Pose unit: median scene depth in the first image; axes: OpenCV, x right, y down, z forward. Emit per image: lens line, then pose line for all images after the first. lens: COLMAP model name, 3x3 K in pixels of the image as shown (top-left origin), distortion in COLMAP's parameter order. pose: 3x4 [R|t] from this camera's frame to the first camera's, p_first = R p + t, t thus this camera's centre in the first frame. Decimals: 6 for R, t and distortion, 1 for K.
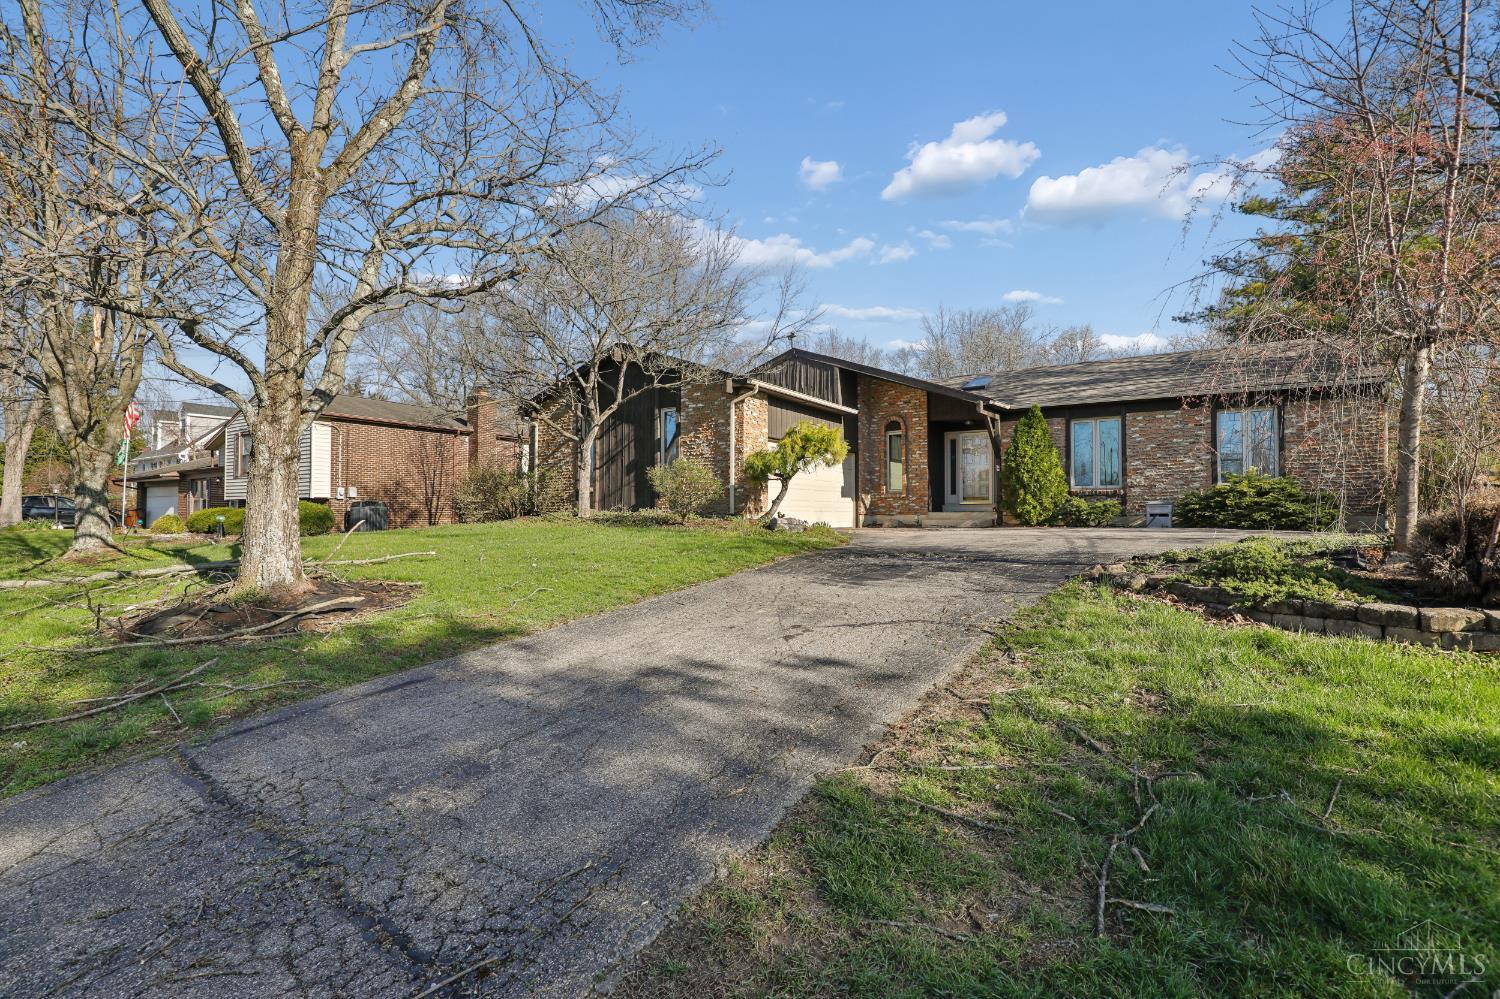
lens RADIAL K [[694.5, 0, 753.1], [0, 694.5, 495.8], [0, 0, 1]] dist [-0.024798, -0.000216]
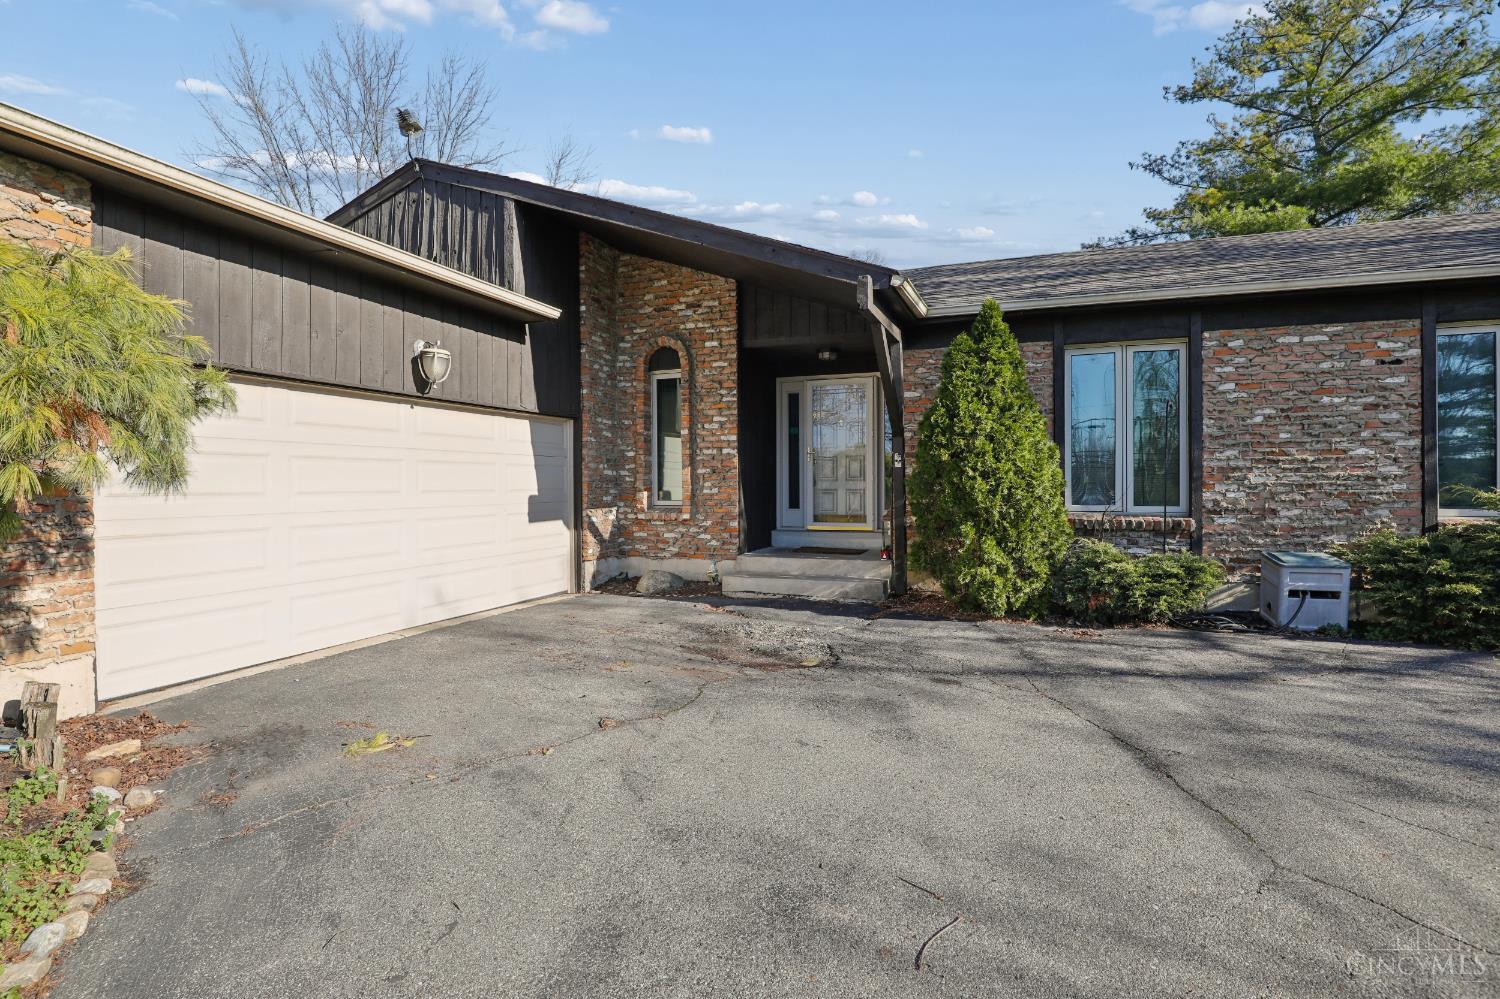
lens RADIAL K [[701.9, 0, 754.7], [0, 701.9, 489.2], [0, 0, 1]] dist [-0.024439, 0.001187]
pose [[0.974812, -0.004743, 0.222976, 0.190006], [-0.003406, 0.999341, 0.036148, -0.040302], [-0.223001, -0.035997, 0.974153, 0.655256]]
